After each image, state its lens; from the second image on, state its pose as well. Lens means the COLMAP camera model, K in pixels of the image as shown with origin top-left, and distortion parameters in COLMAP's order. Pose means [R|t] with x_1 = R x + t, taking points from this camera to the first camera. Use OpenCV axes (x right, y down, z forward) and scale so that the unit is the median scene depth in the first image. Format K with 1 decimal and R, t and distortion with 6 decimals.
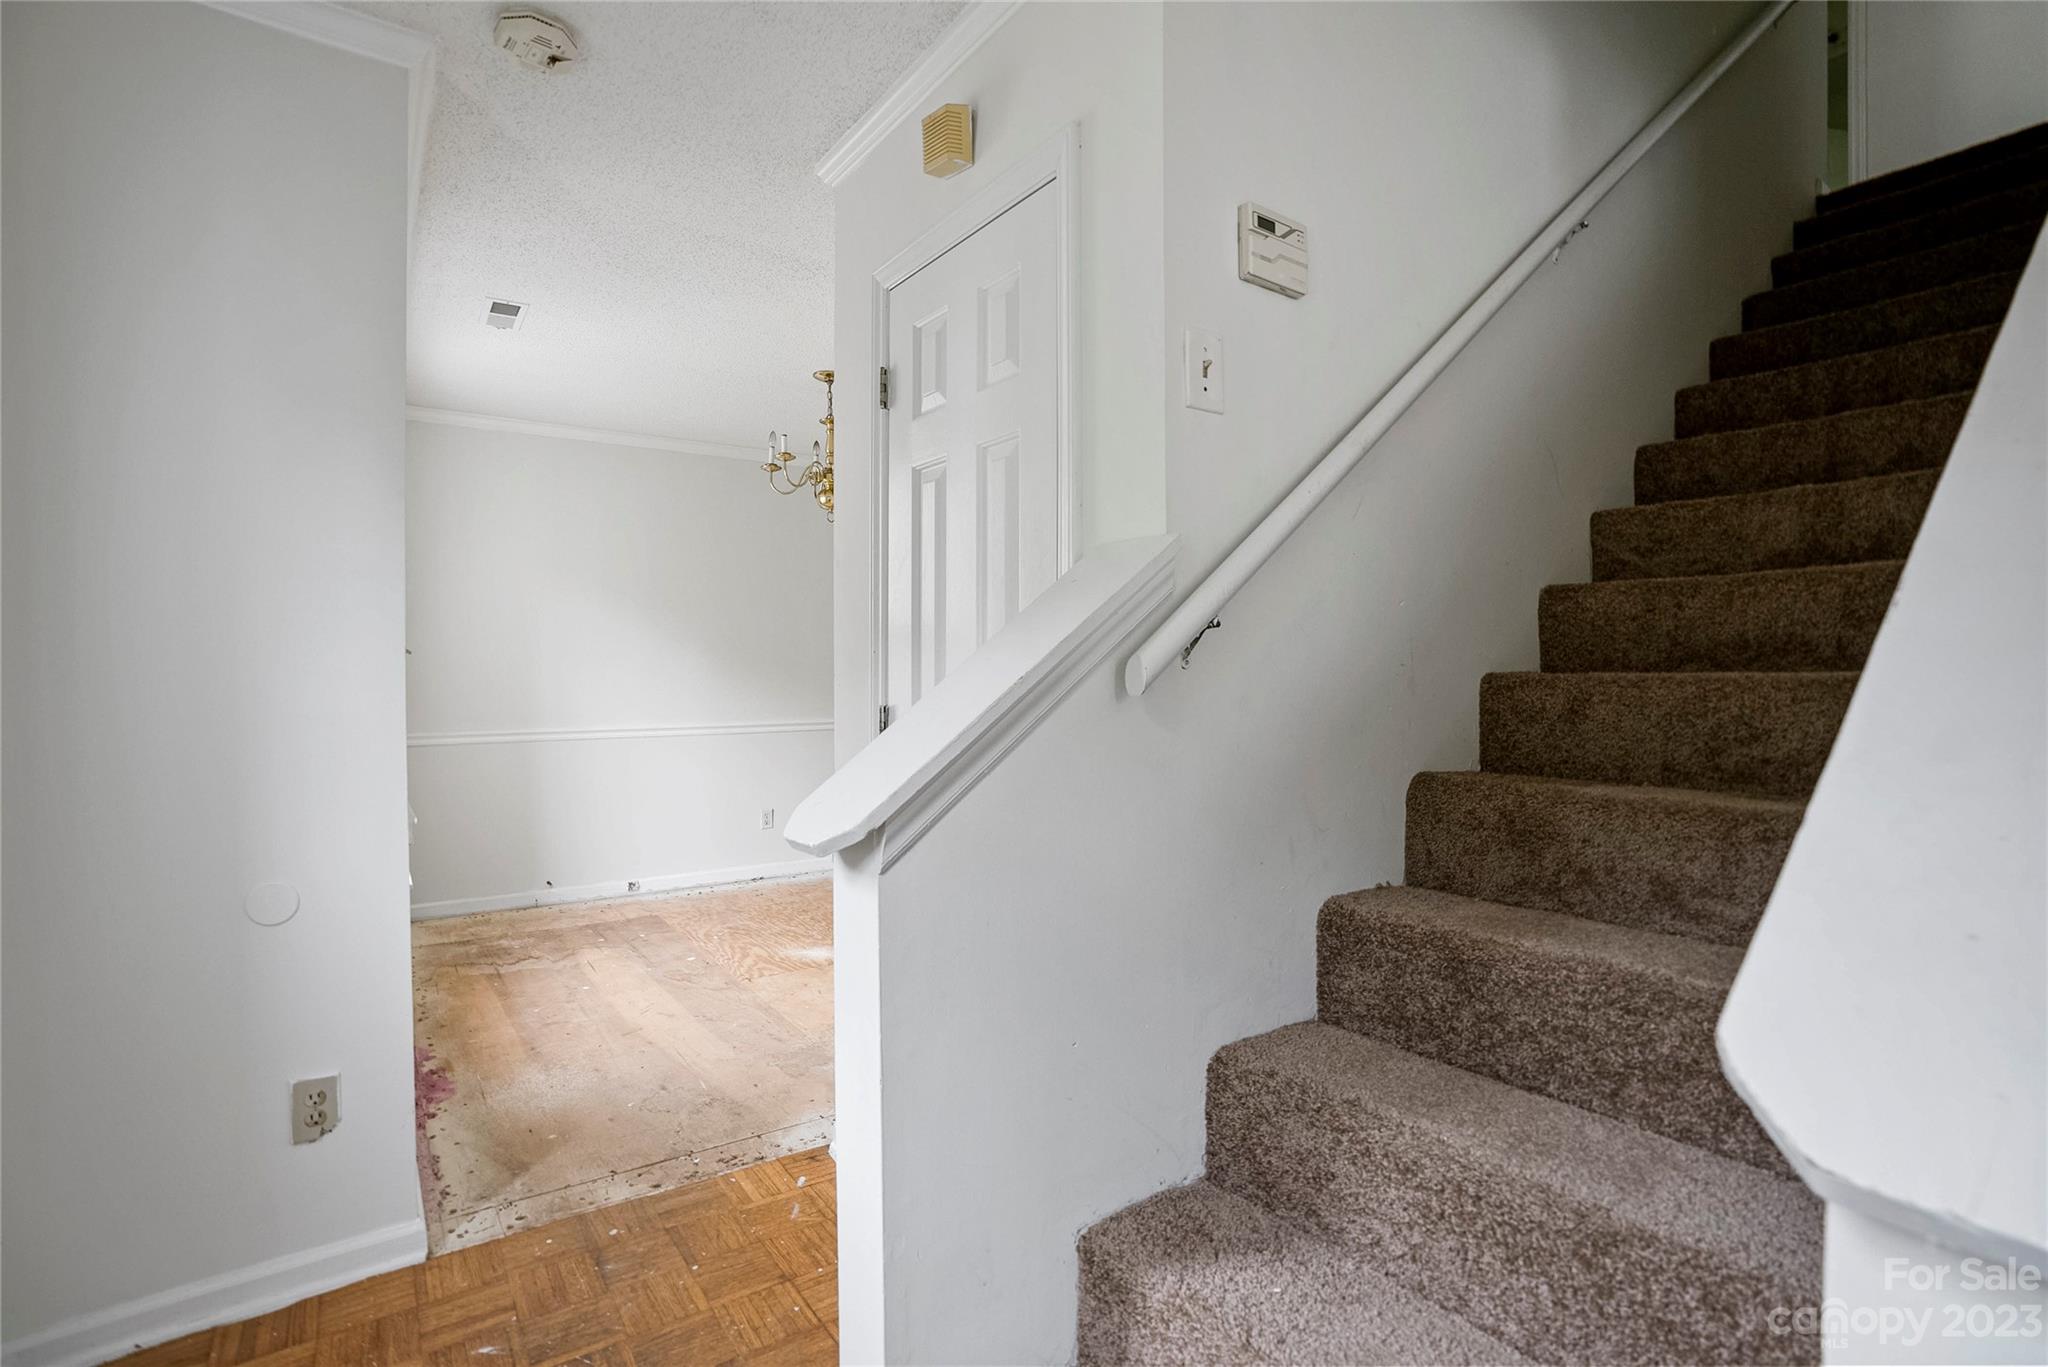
lens RADIAL K [[960.2, 0, 1024.9], [0, 960.2, 654.4], [0, 0, 1]] dist [-0.069248, 0.028576]
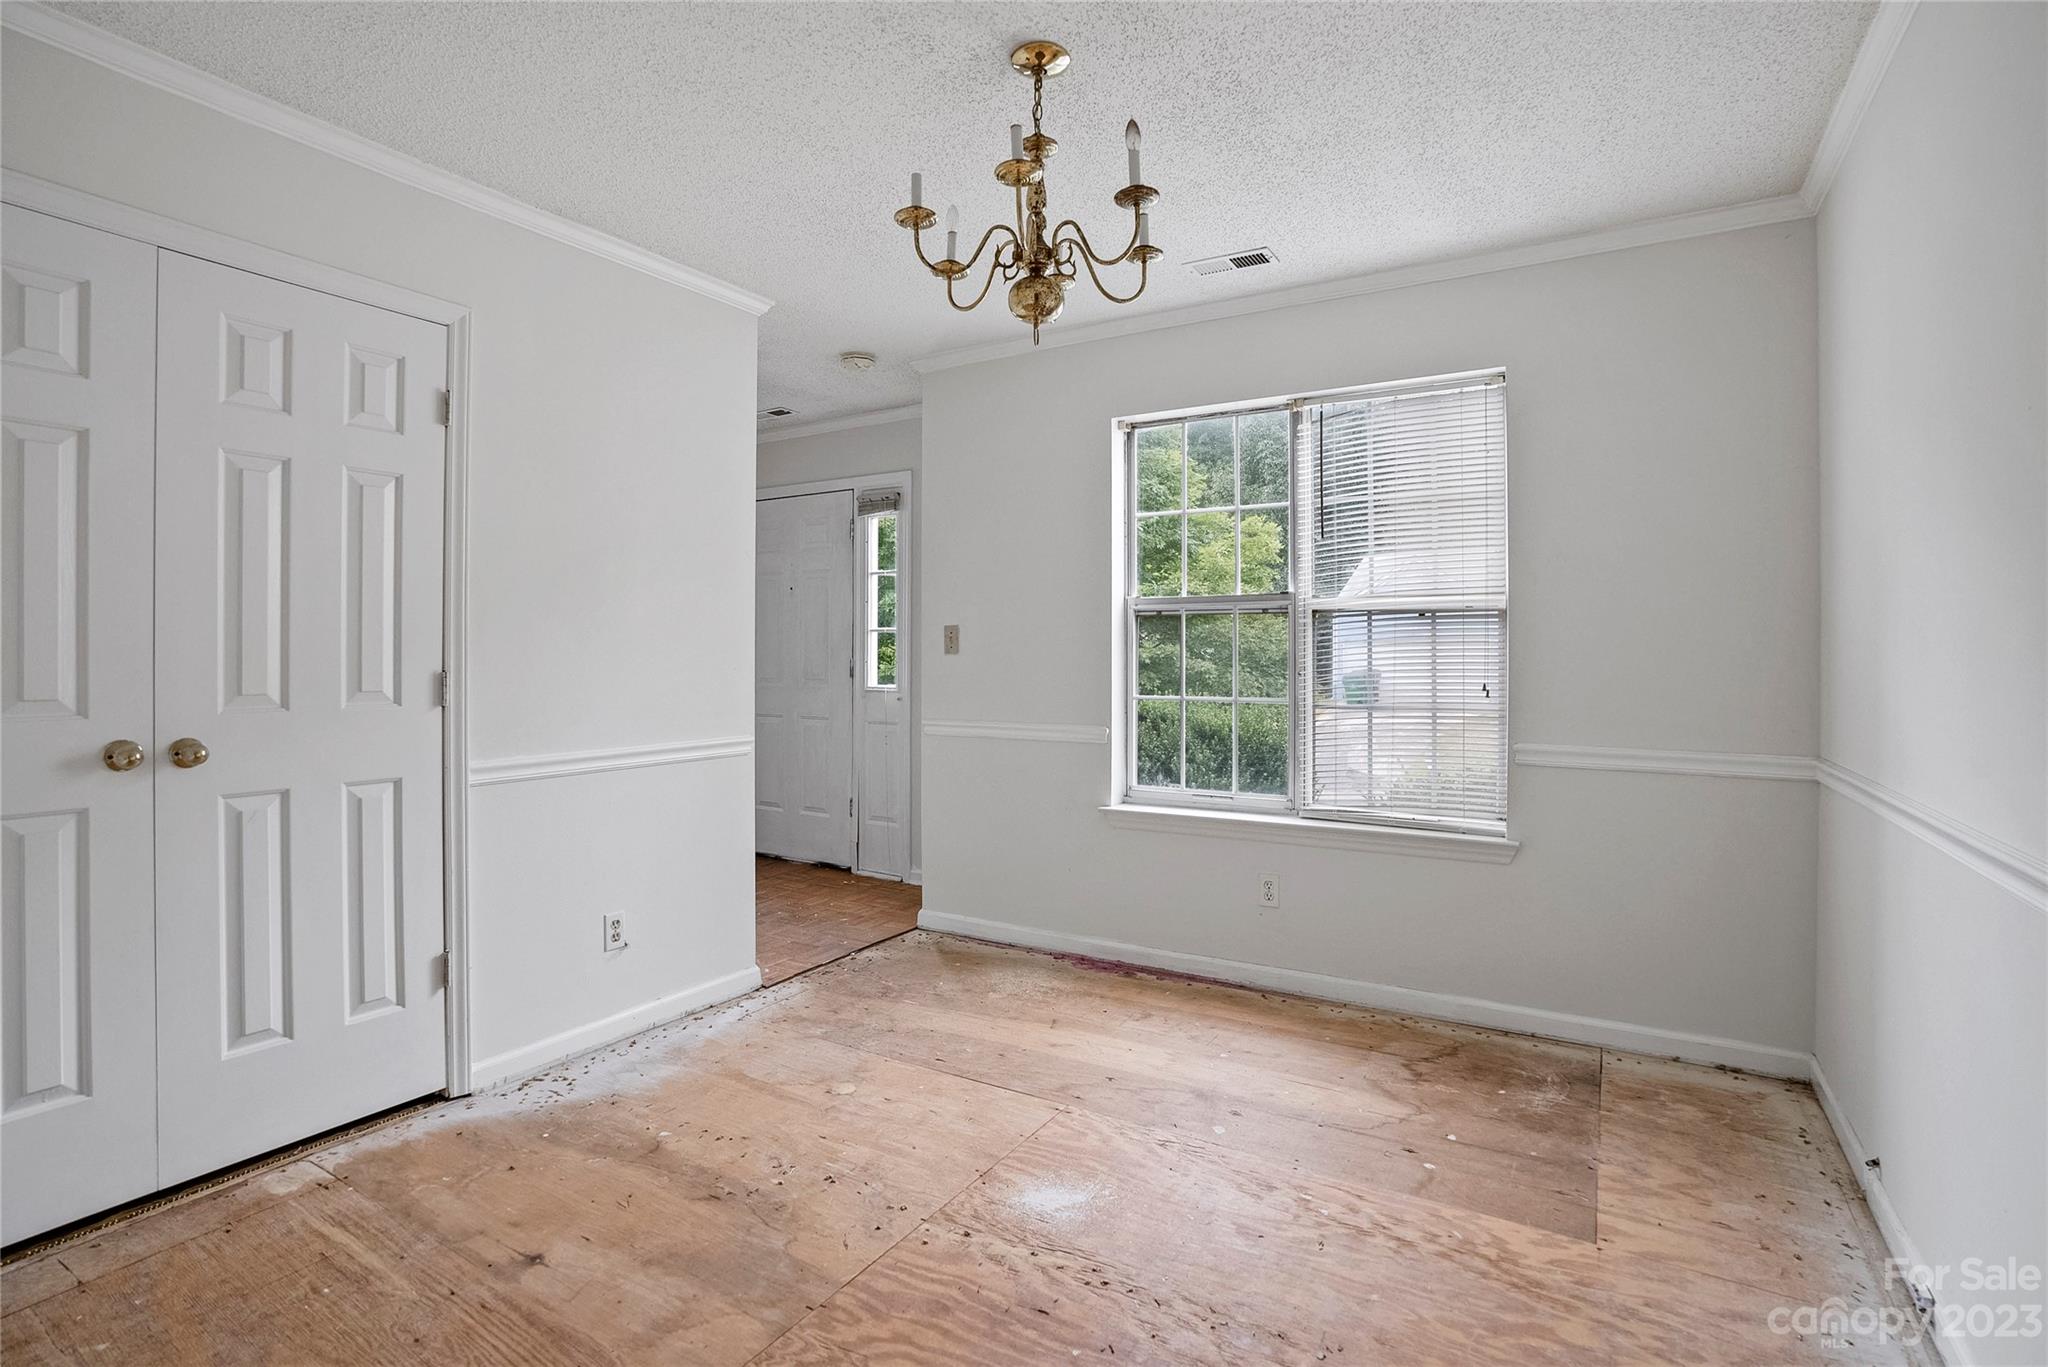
lens RADIAL K [[960.2, 0, 1024.9], [0, 960.2, 654.4], [0, 0, 1]] dist [-0.069248, 0.028576]
pose [[-0.918610, 0.000449, -0.395166, -0.003494], [0.006339, 0.999887, -0.013600, 0.027028], [0.395116, -0.014998, -0.918509, 1.458447]]
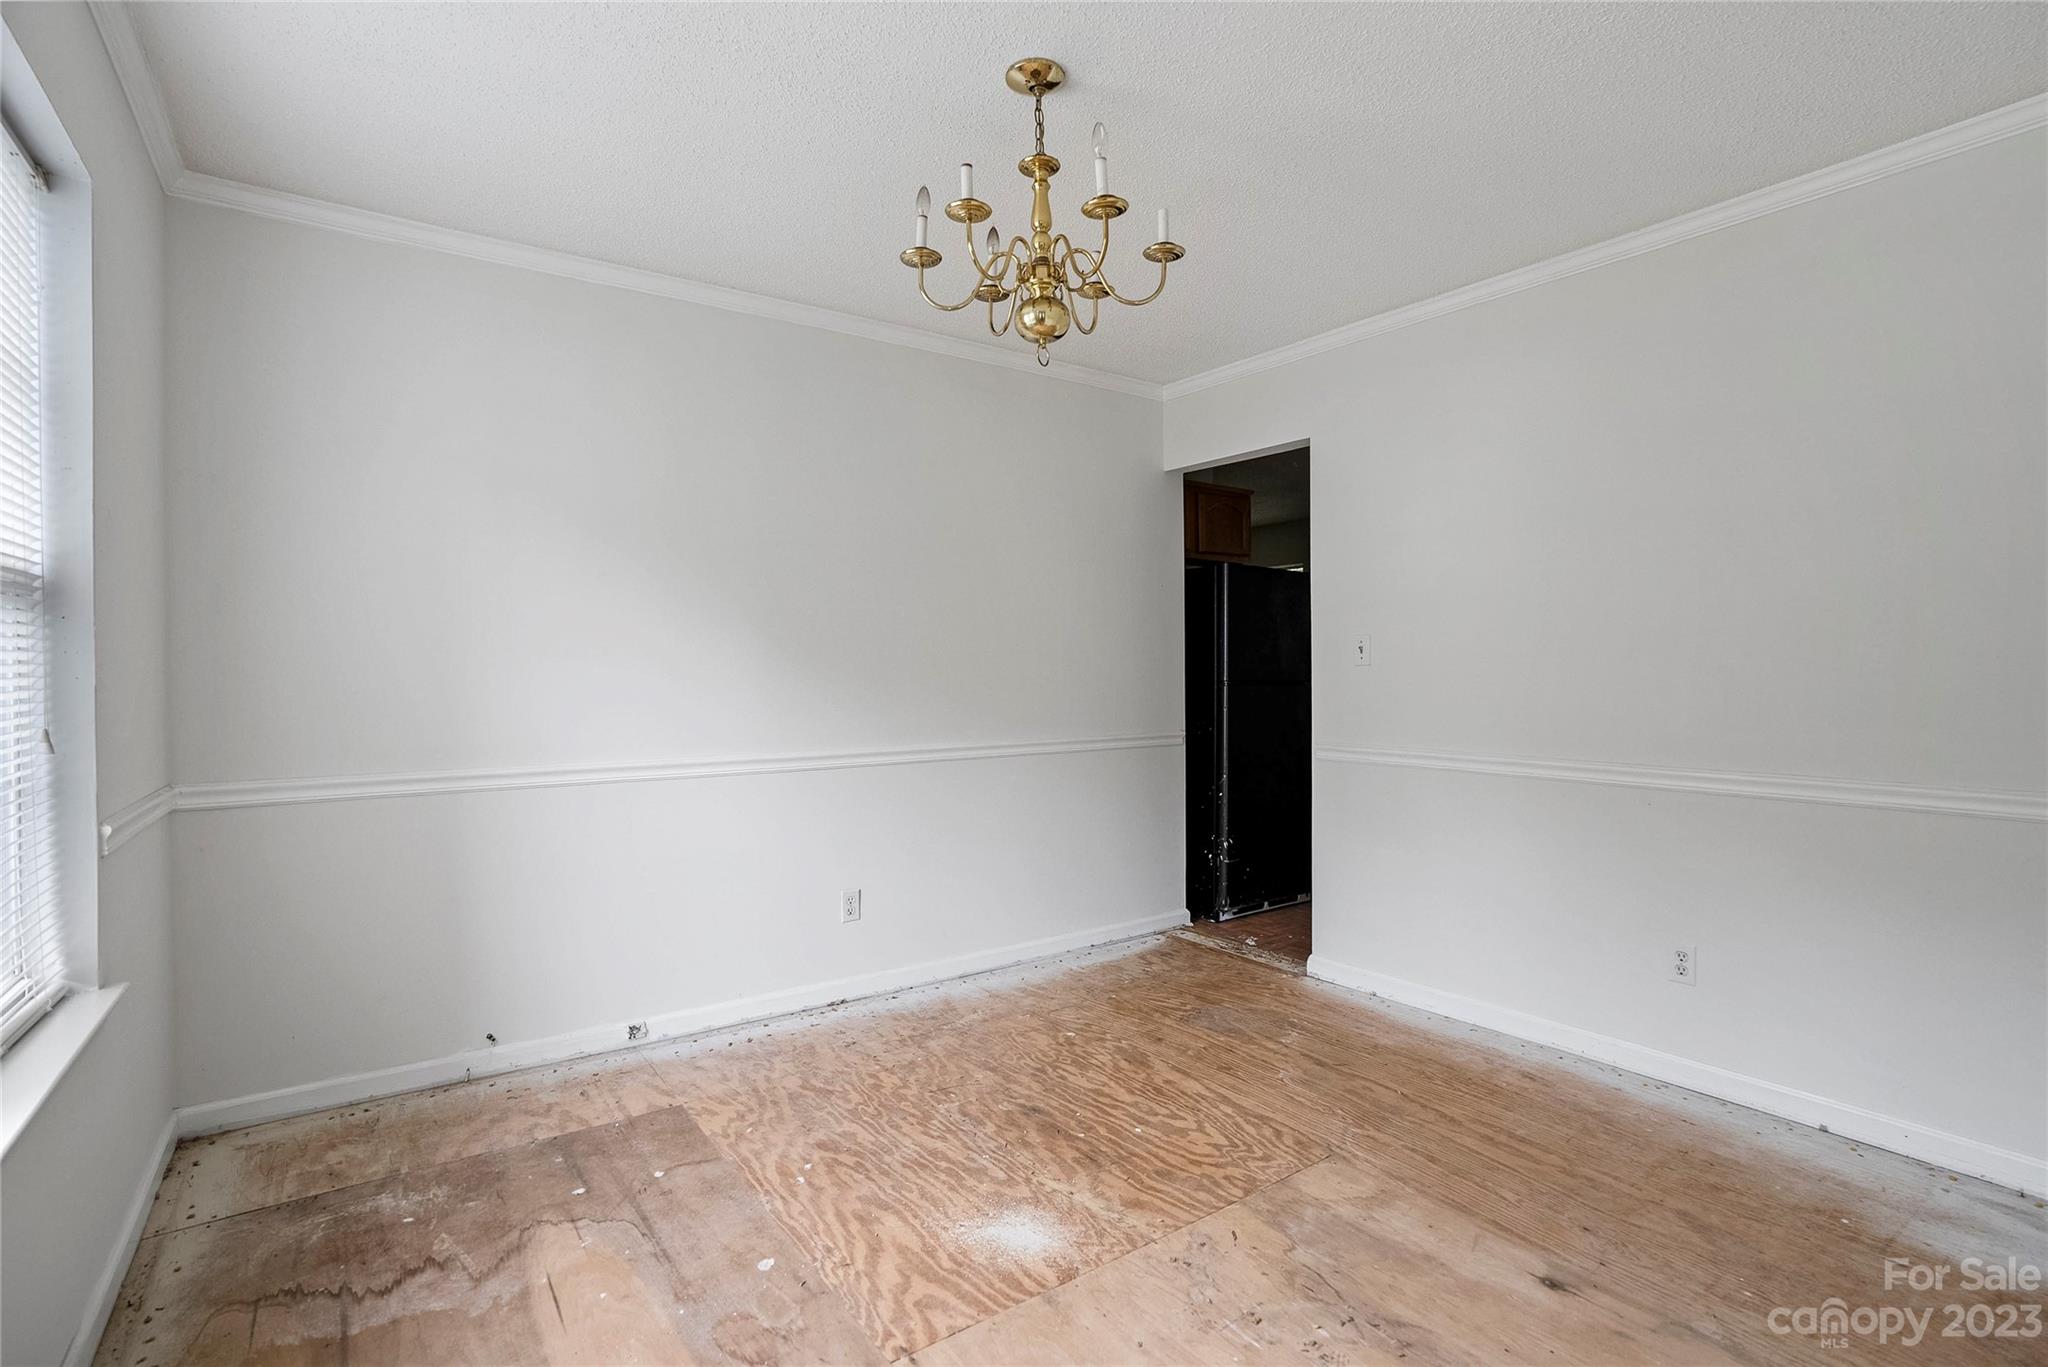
lens RADIAL K [[960.2, 0, 1024.9], [0, 960.2, 654.4], [0, 0, 1]] dist [-0.069248, 0.028576]
pose [[0.999979, -0.001543, 0.006312, -0.216440], [0.001541, 0.999999, 0.000196, 0.011004], [-0.006313, -0.000186, 0.999980, 0.507964]]
